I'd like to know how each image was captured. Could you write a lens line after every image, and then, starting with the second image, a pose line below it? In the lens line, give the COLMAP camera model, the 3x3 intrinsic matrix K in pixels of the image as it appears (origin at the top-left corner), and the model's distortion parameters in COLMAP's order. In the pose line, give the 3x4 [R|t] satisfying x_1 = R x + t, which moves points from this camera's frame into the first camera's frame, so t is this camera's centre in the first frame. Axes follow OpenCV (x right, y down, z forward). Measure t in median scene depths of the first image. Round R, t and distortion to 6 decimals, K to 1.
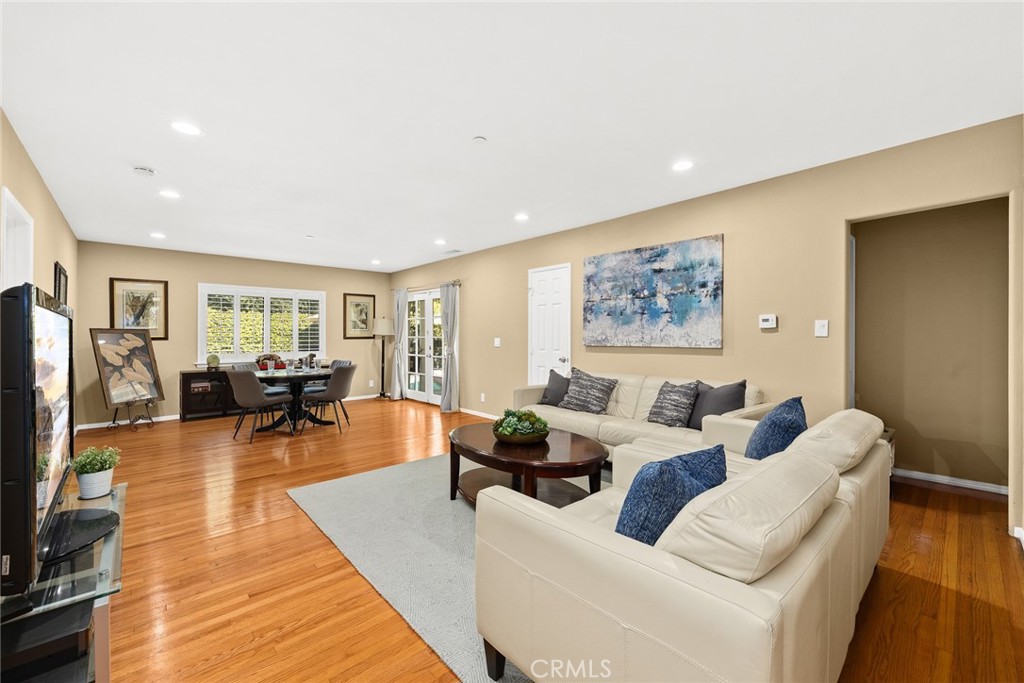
lens RADIAL K [[416.1, 0, 514.7], [0, 416.1, 335.5], [0, 0, 1]] dist [-0.000468, -0.000037]
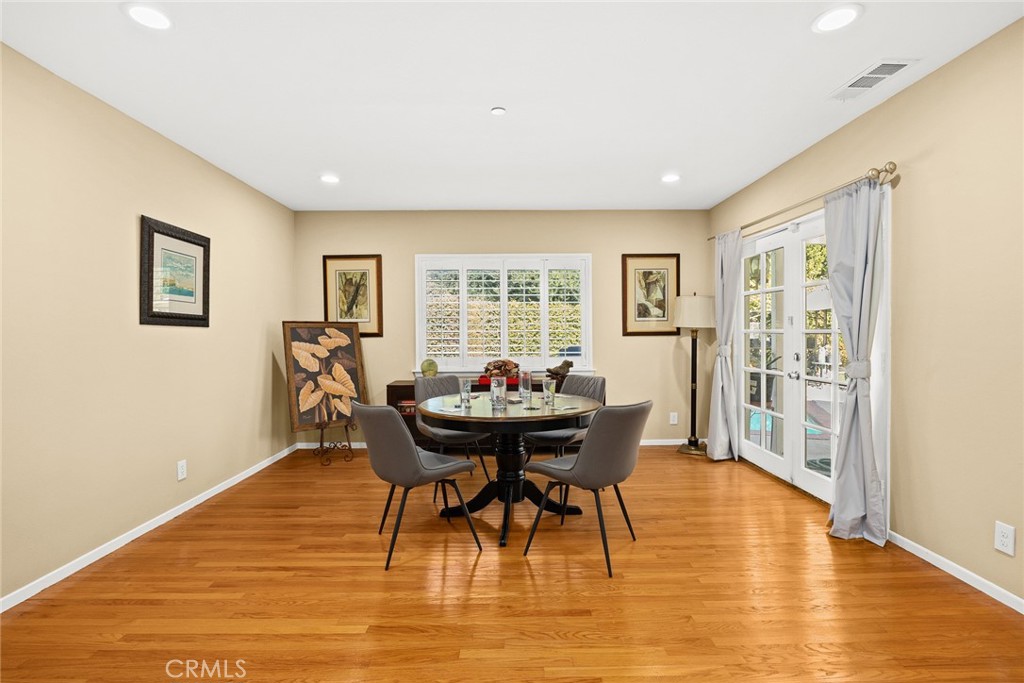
lens RADIAL K [[490.9, 0, 510.9], [0, 490.9, 334.4], [0, 0, 1]] dist [-0.000990, -0.000261]
pose [[0.751263, -0.001377, -0.660002, -0.124279], [0.004711, 0.999984, 0.003276, 0.005560], [0.659987, -0.005571, 0.751257, 0.581615]]
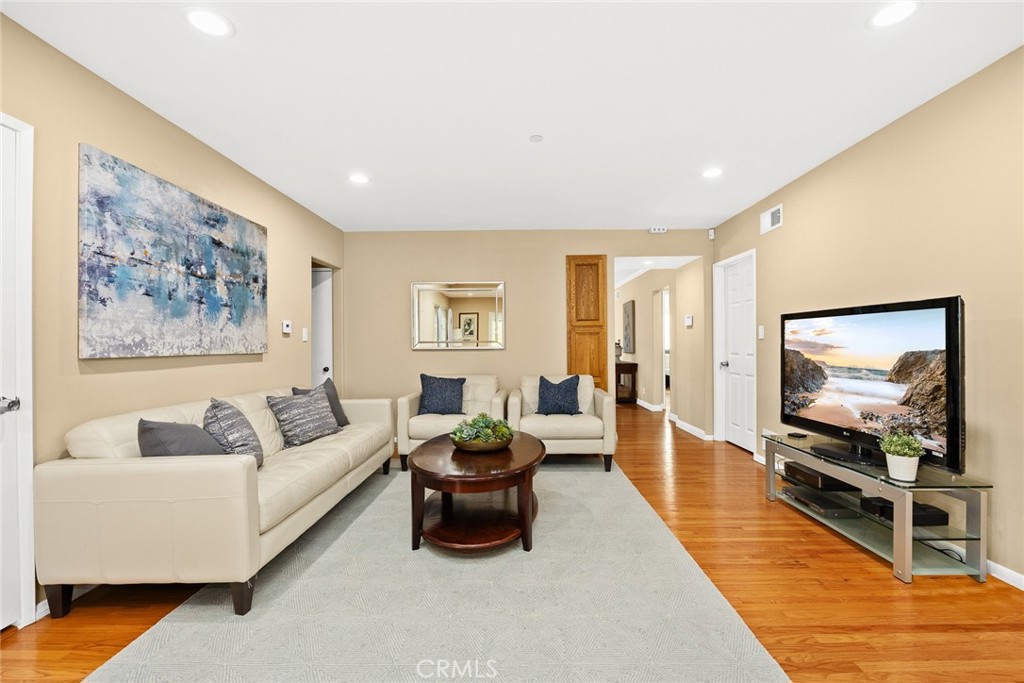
lens RADIAL K [[441.0, 0, 512.0], [0, 441.0, 341.5], [0, 0, 1]] dist [-0.013064, -0.000203]
pose [[-0.727060, 0.011330, 0.686481, -0.377526], [0.003608, 0.999913, -0.012682, 0.012924], [-0.686565, -0.006744, -0.727038, 0.900104]]
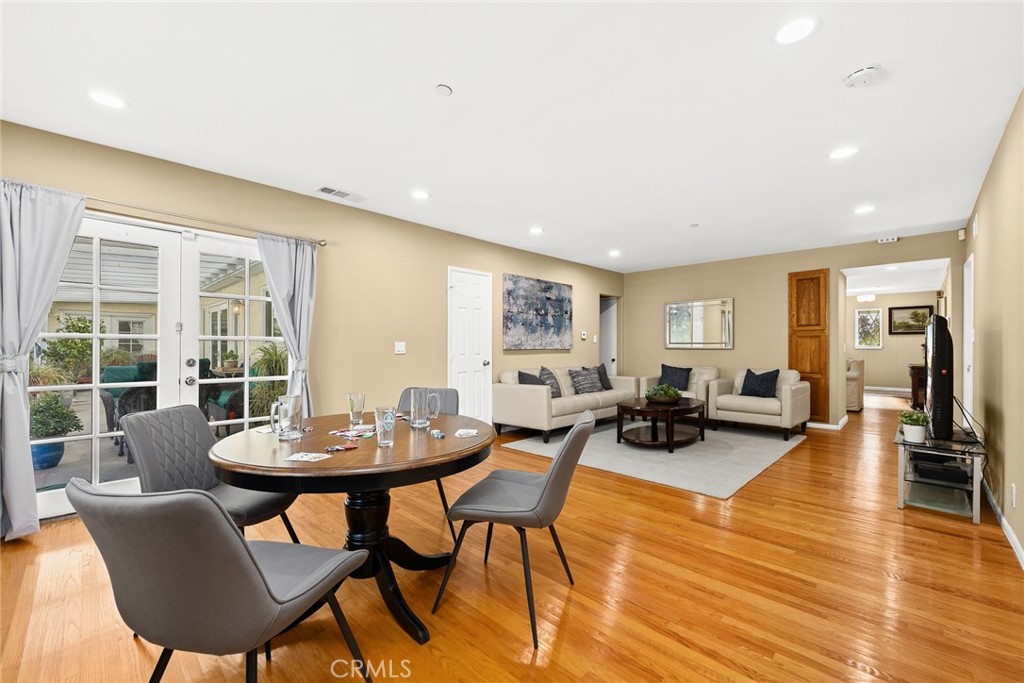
lens RADIAL K [[416.1, 0, 514.7], [0, 416.1, 335.5], [0, 0, 1]] dist [-0.000468, -0.000037]
pose [[-0.061369, 0.024844, 0.997806, -0.868691], [-0.006494, 0.999659, -0.025289, 0.013123], [-0.998094, -0.008032, -0.061186, 0.918213]]
